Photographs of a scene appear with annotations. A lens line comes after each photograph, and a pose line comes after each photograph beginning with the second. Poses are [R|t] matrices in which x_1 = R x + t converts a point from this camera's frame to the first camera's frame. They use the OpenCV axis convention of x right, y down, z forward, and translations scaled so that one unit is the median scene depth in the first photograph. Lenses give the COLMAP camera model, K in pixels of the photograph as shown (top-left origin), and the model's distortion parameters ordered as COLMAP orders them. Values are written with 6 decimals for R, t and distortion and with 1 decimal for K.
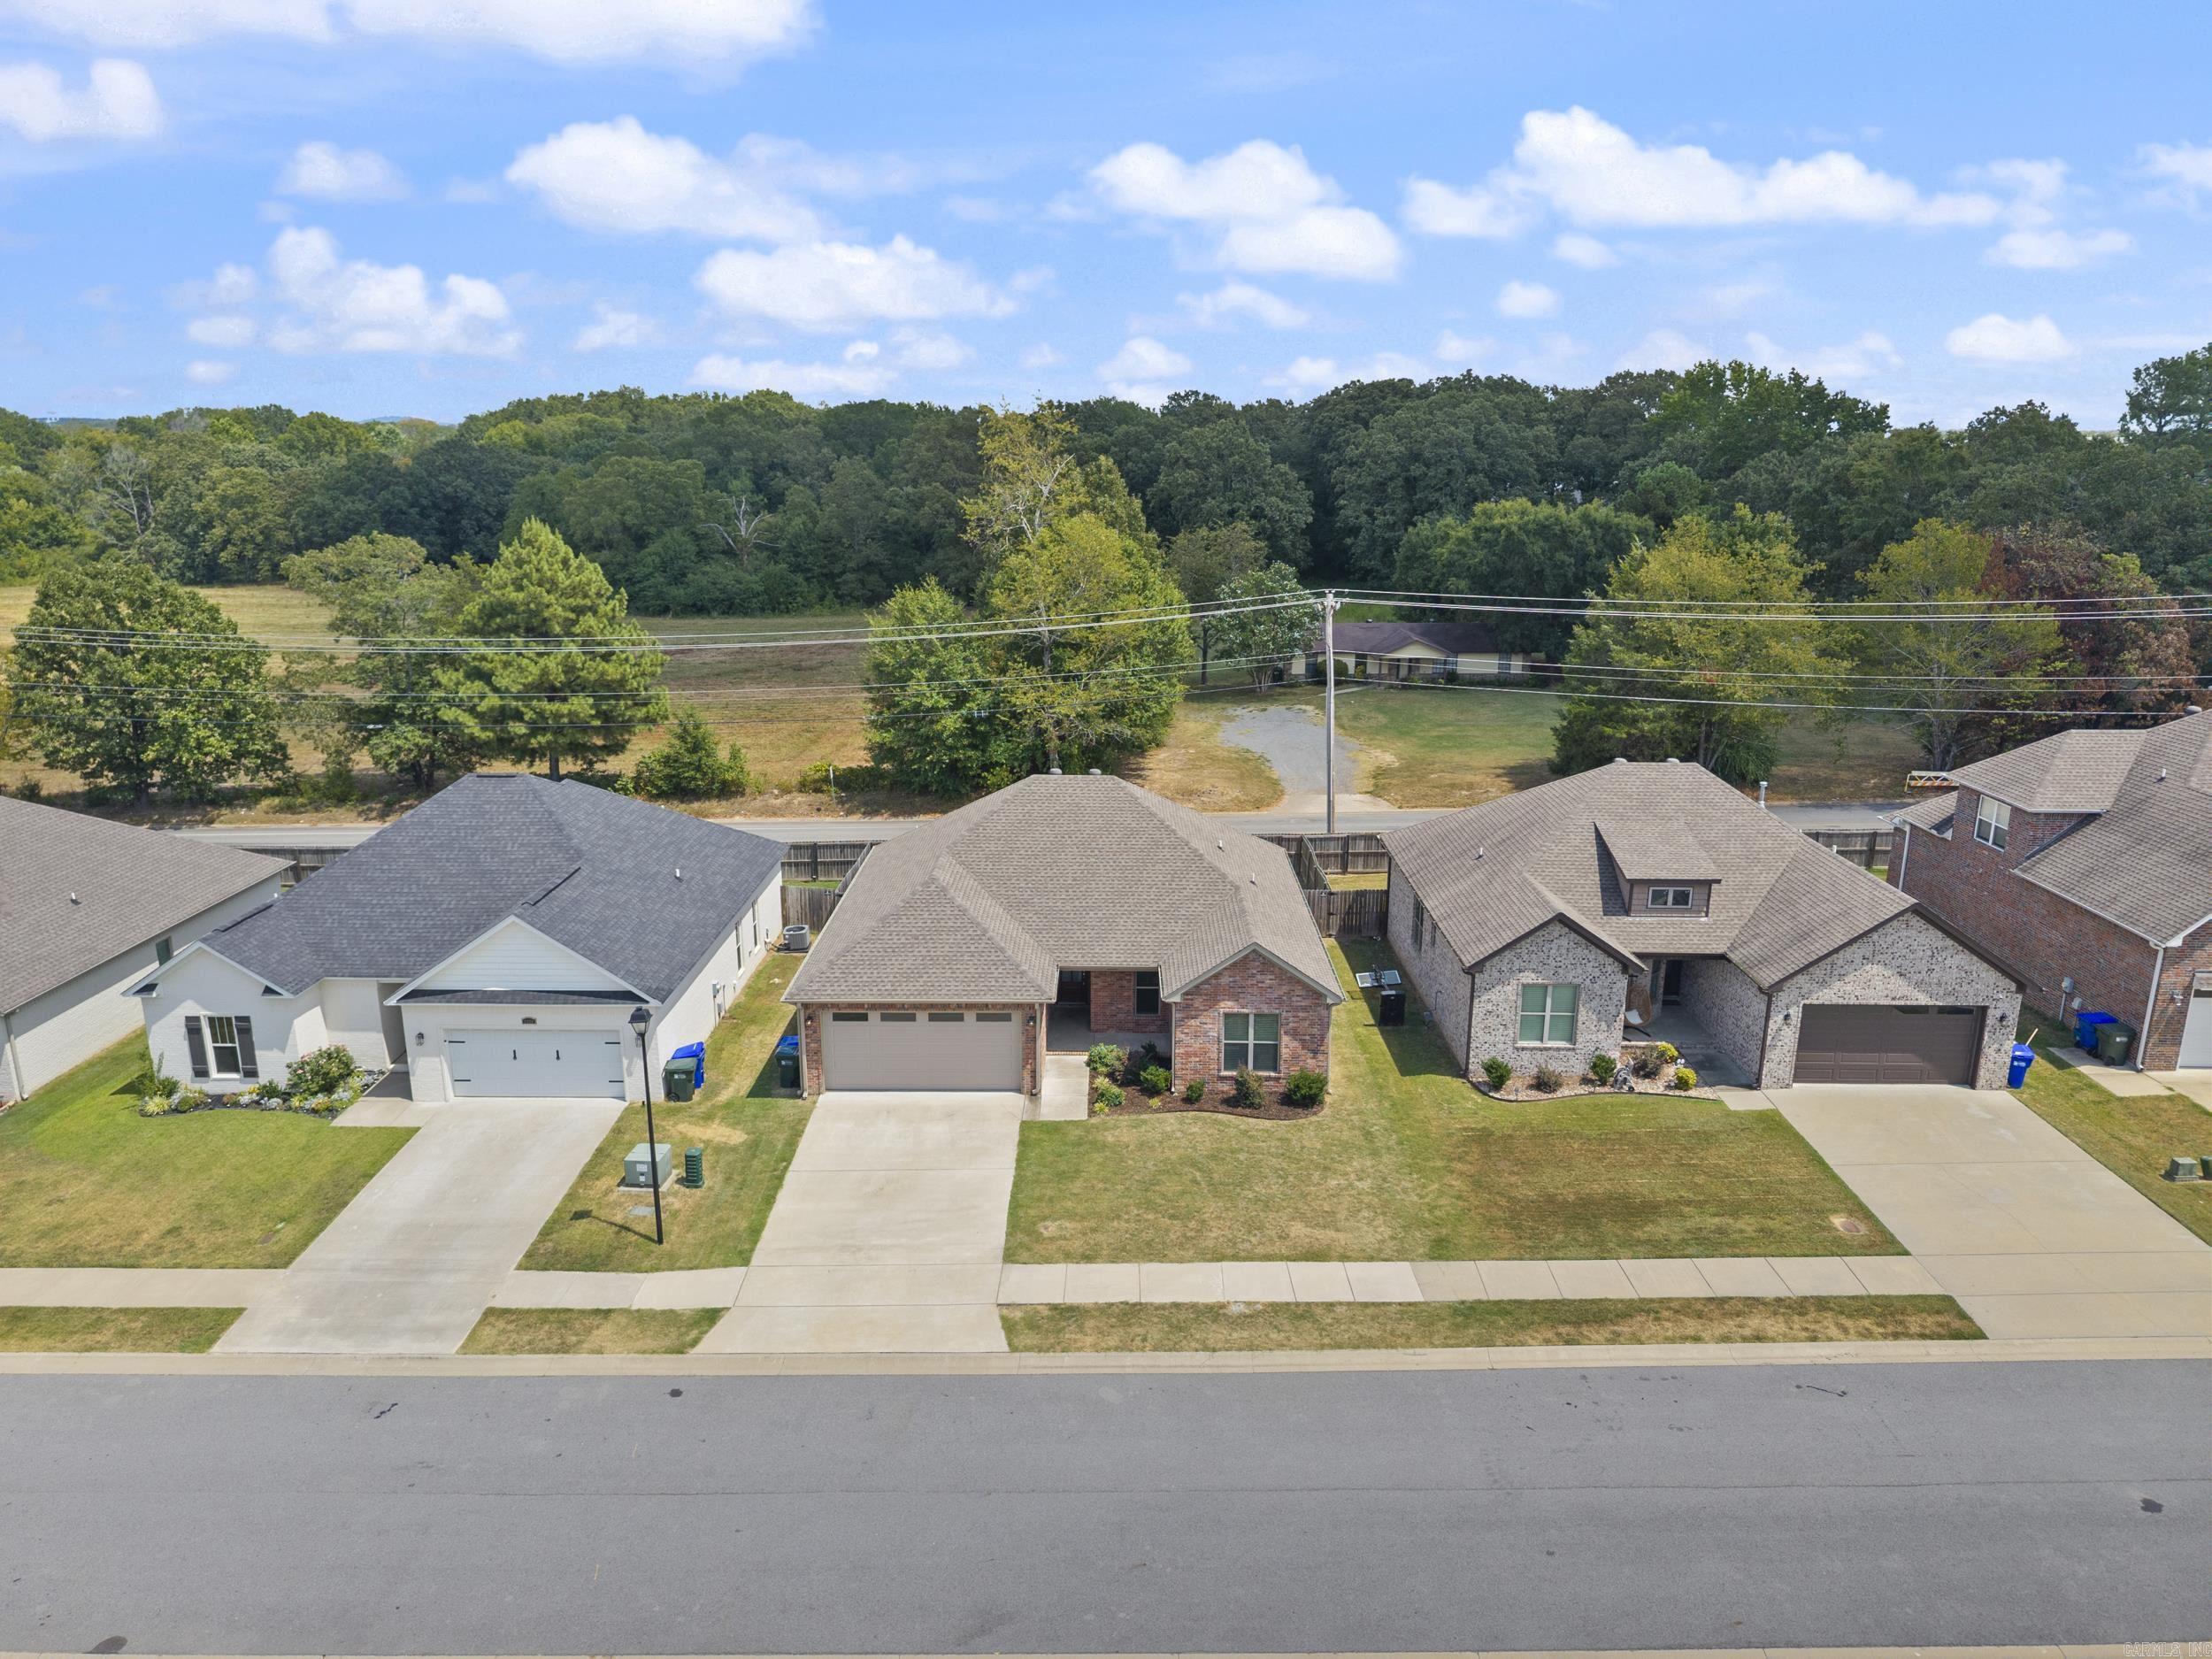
lens RADIAL K [[1478.3, 0, 1106.0], [0, 1478.3, 829.5], [0, 0, 1]] dist [0.030840, -0.033229]
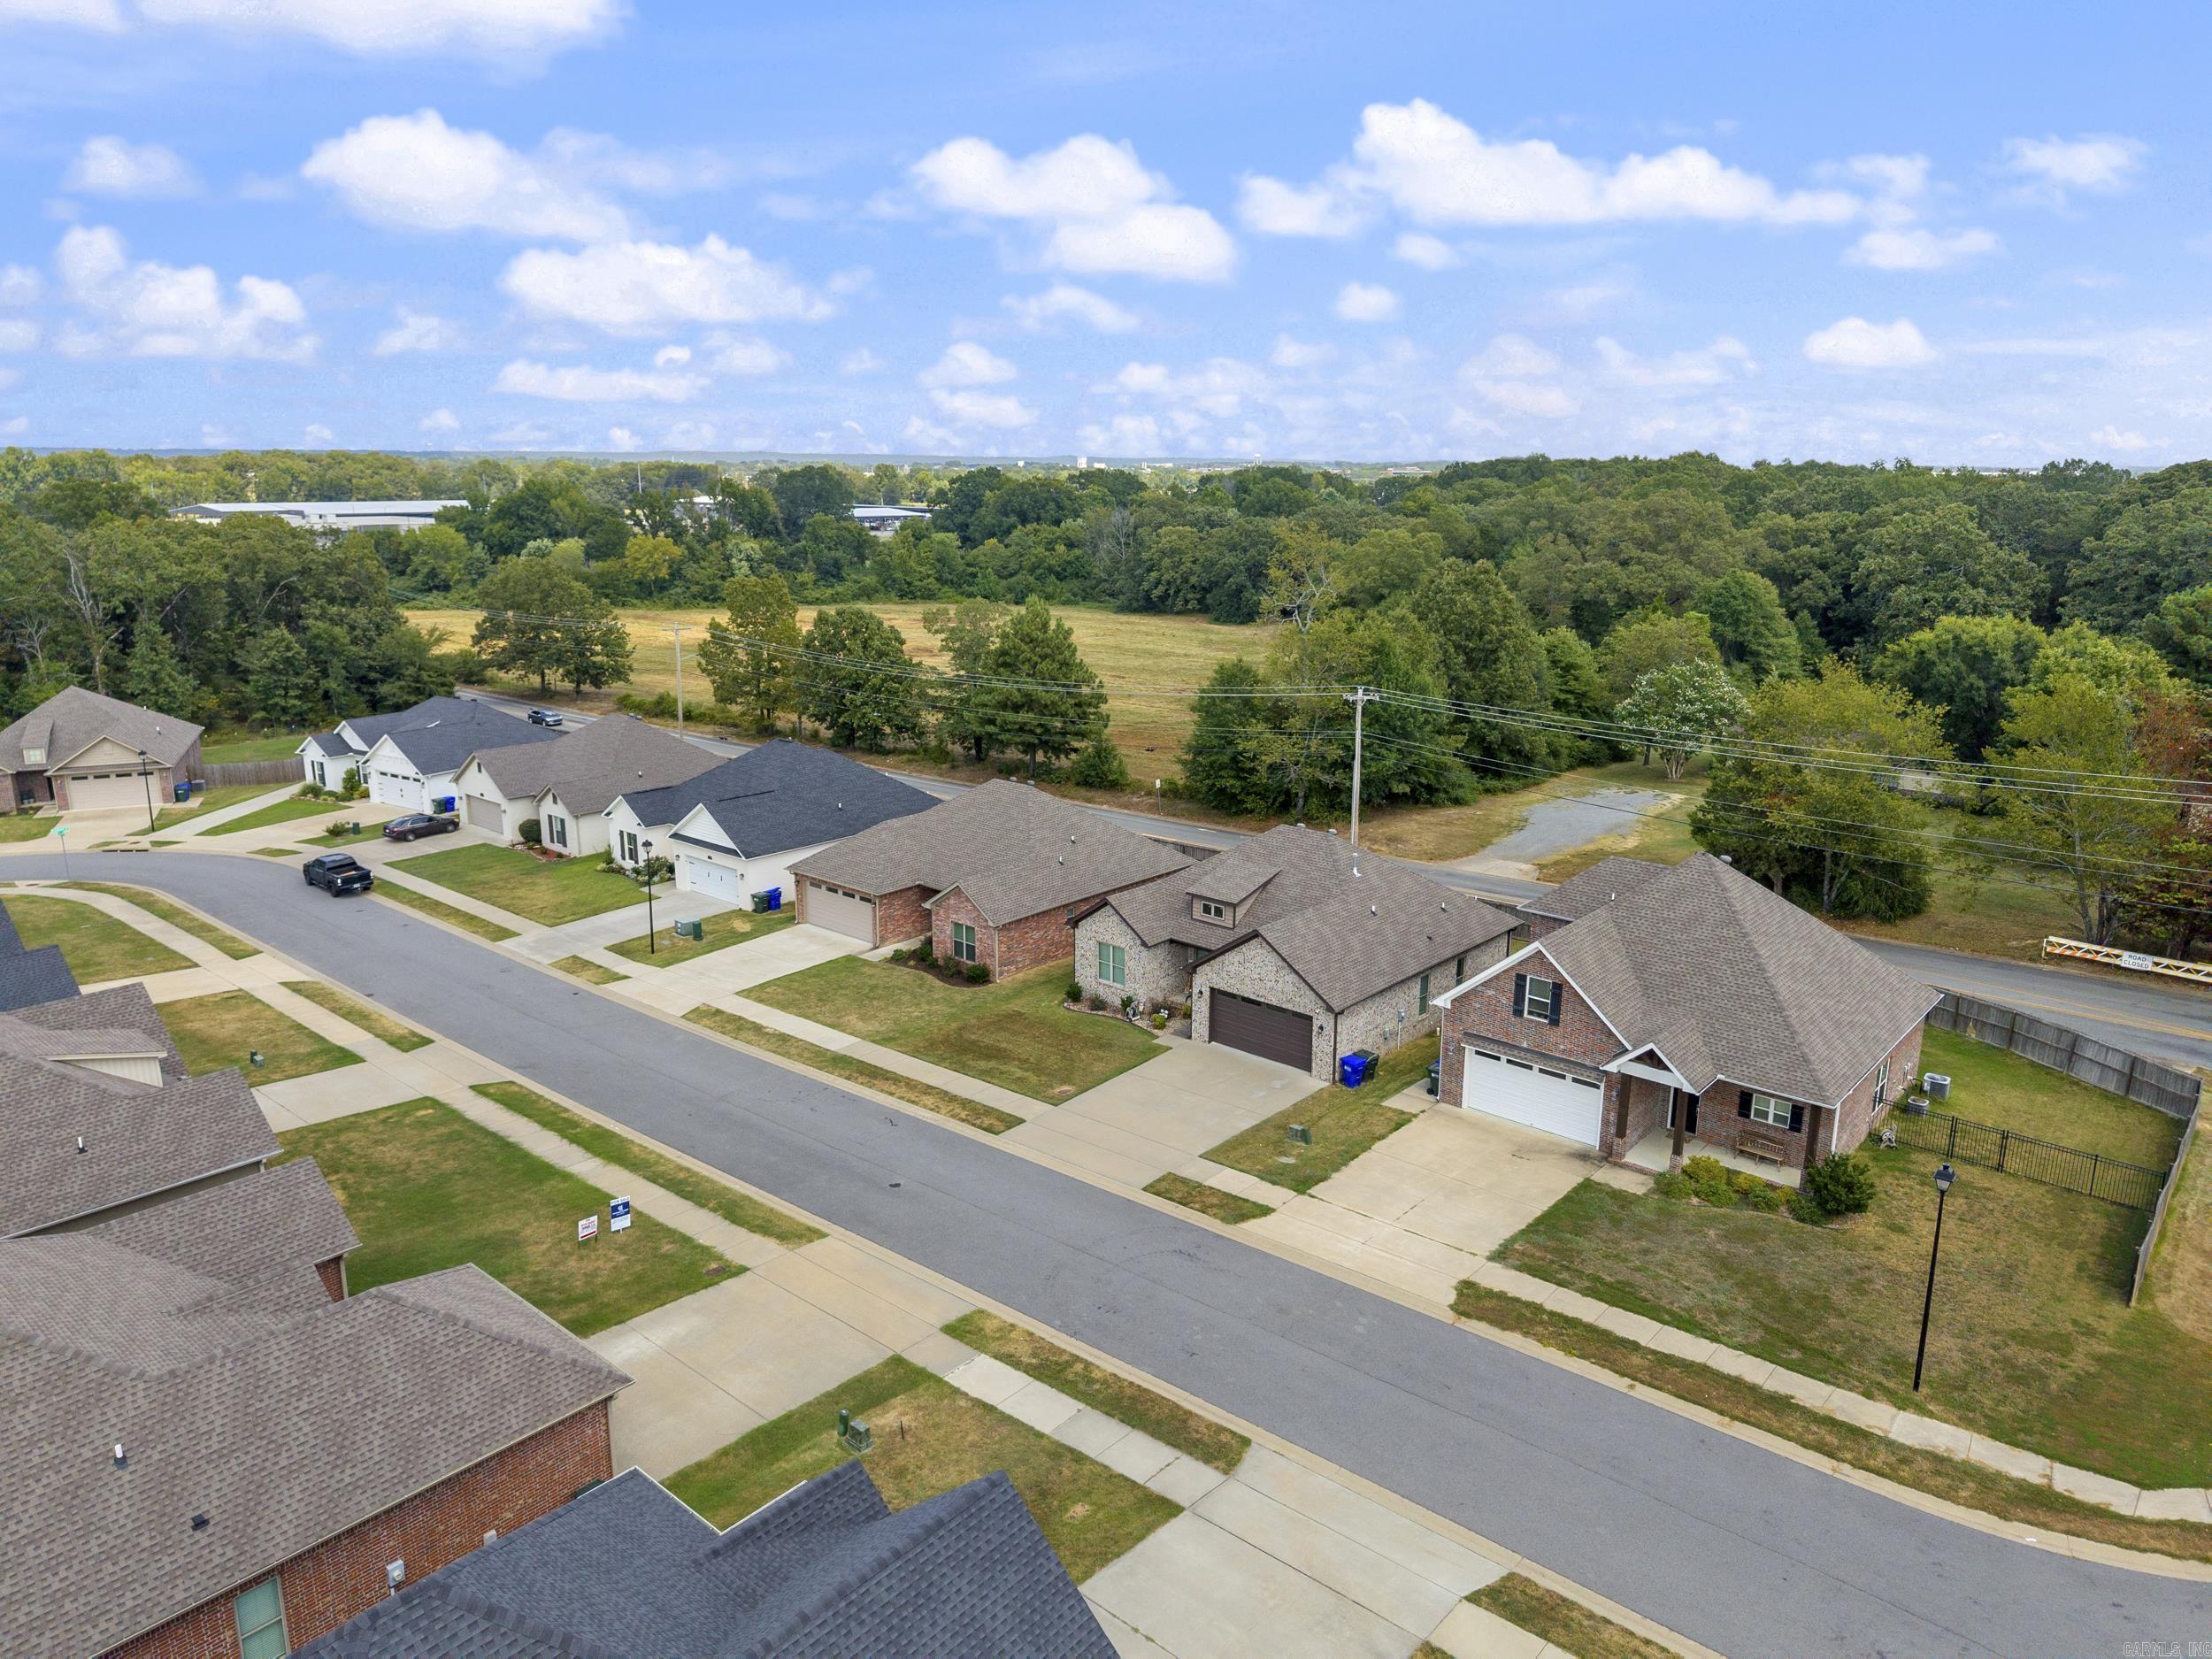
lens RADIAL K [[1475.2, 0, 1106.0], [0, 1475.2, 829.5], [0, 0, 1]] dist [0.116470, -0.201941]
pose [[0.758536, 0.154448, -0.633063, 1.317666], [-0.170235, 0.984736, 0.036269, -0.074395], [0.629001, 0.080259, 0.773250, -0.227324]]
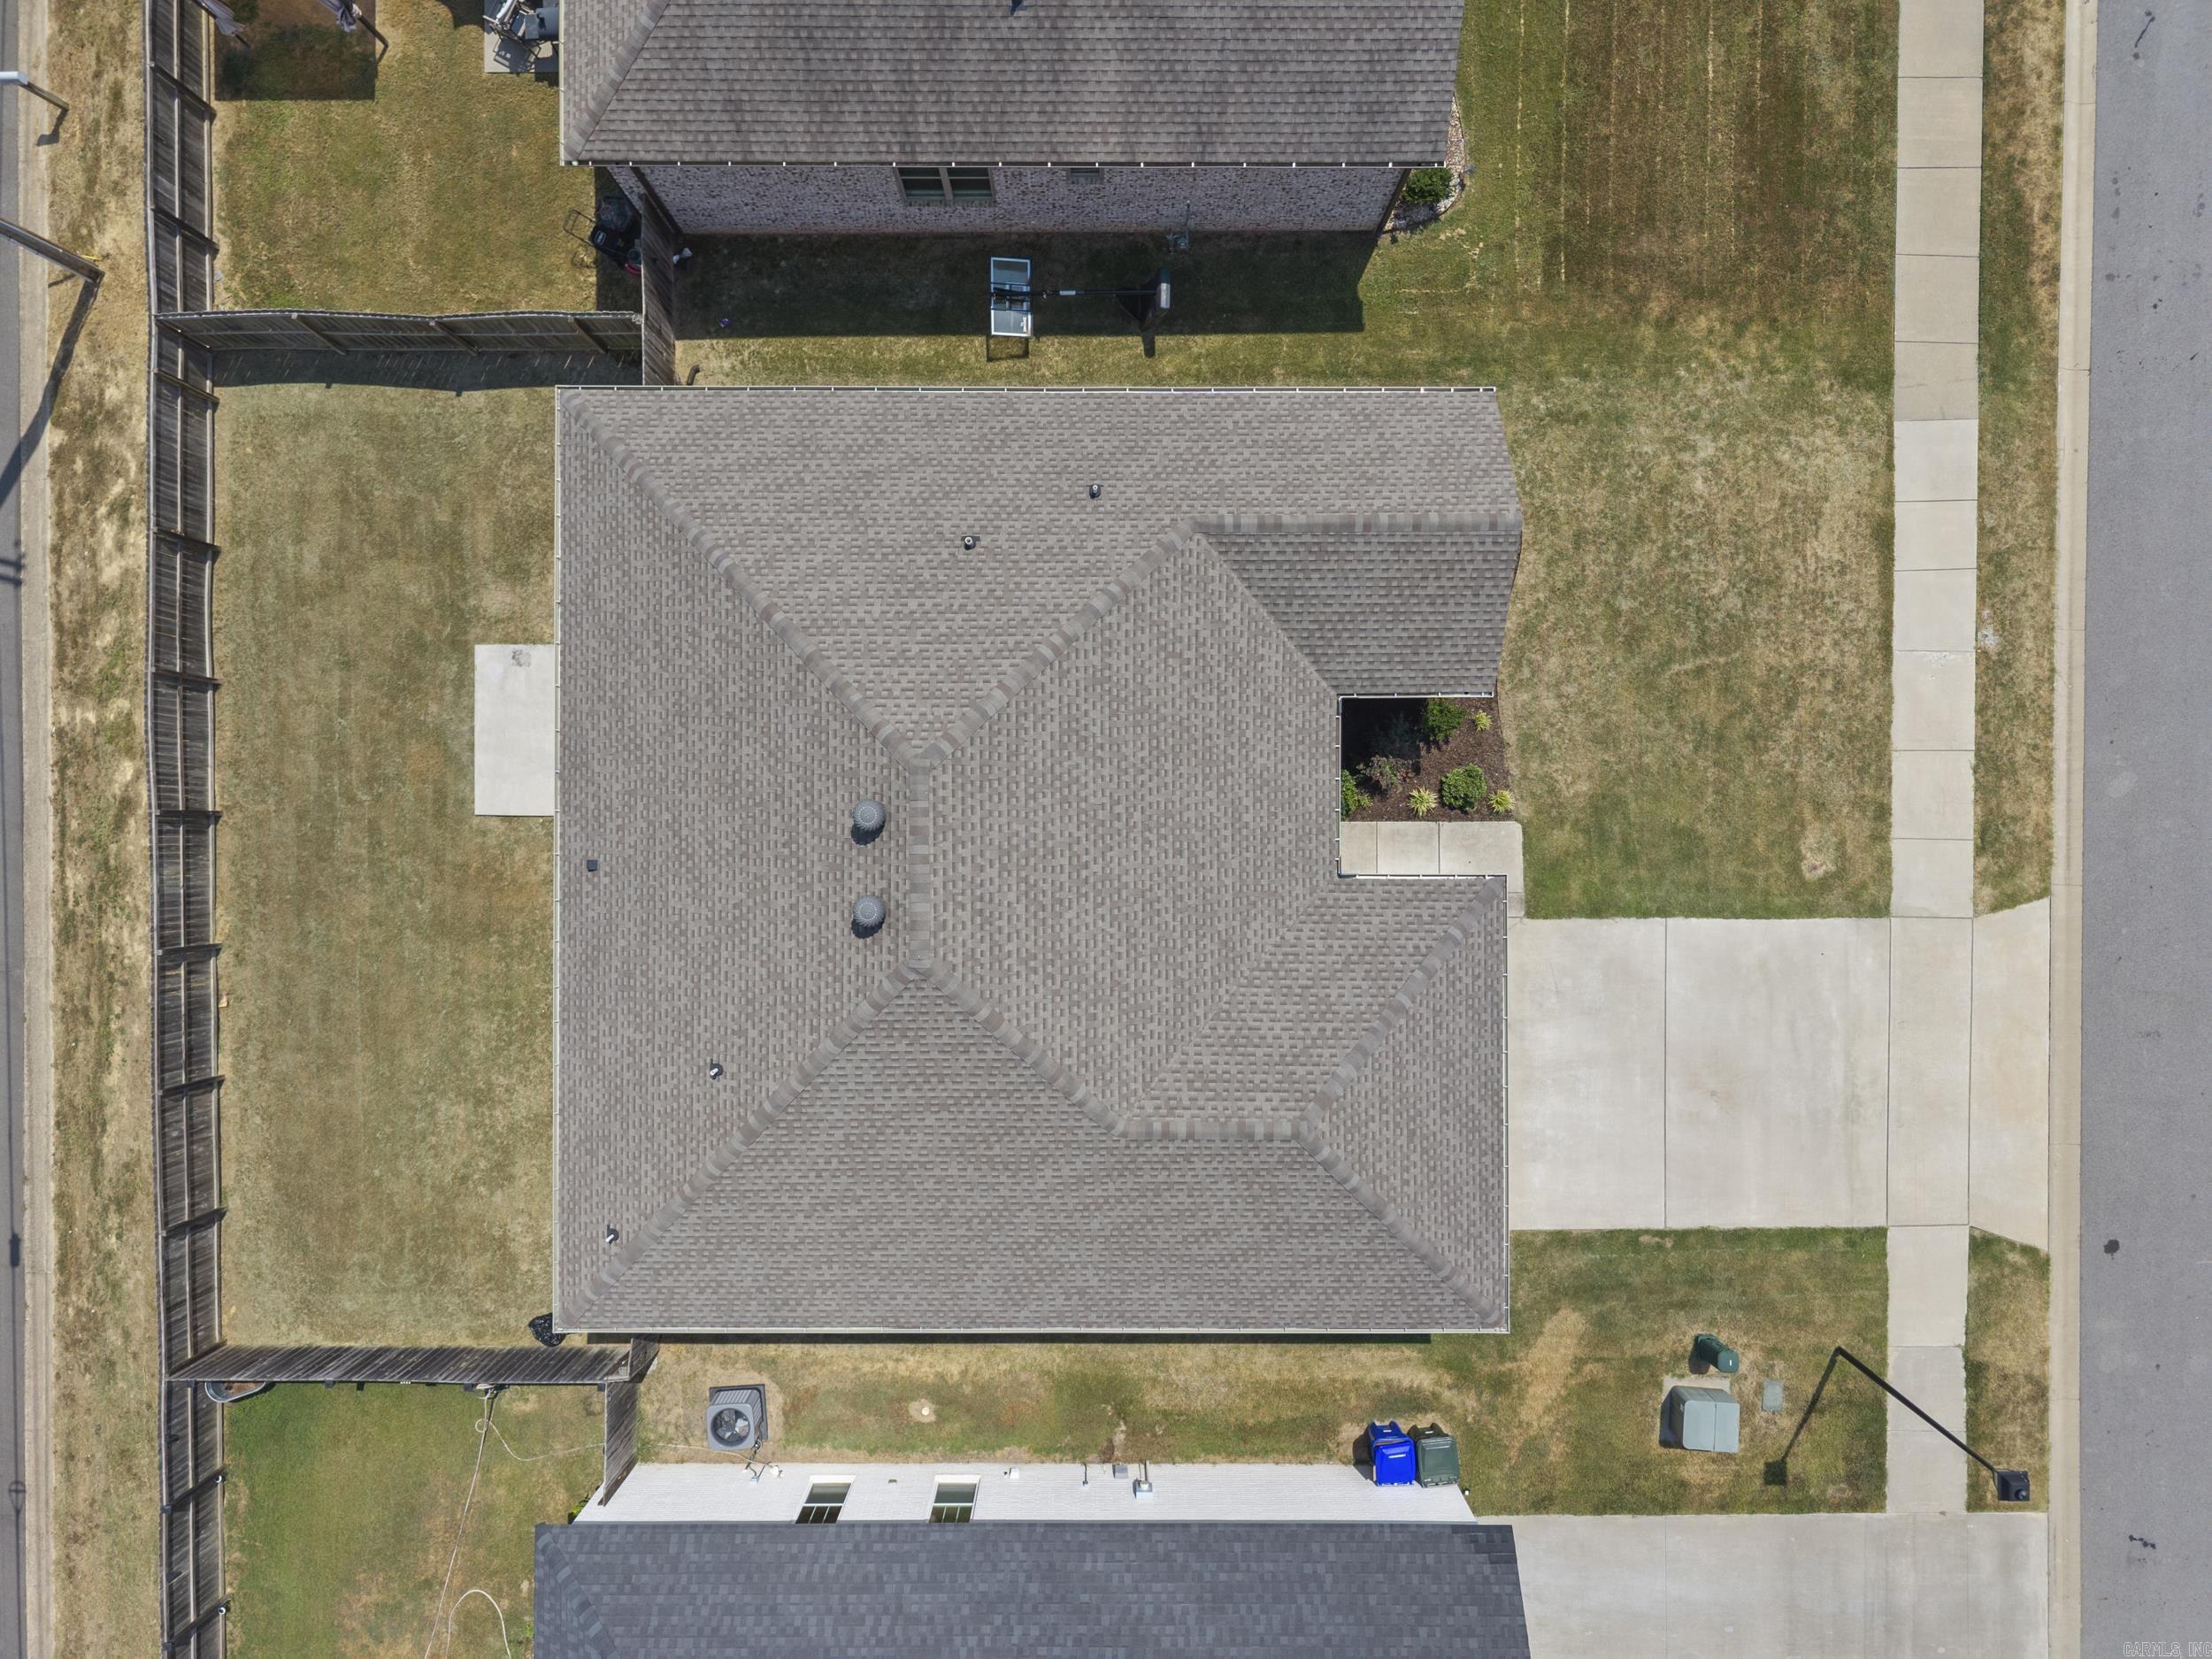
lens RADIAL K [[1483.1, 0, 1106.0], [0, 1483.1, 829.5], [0, 0, 1]] dist [0.008118, -0.001662]
pose [[-0.008008, -0.999959, 0.004283, -0.017784], [0.260699, 0.002048, 0.965418, -0.513748], [-0.965387, 0.008847, 0.260672, 1.008381]]
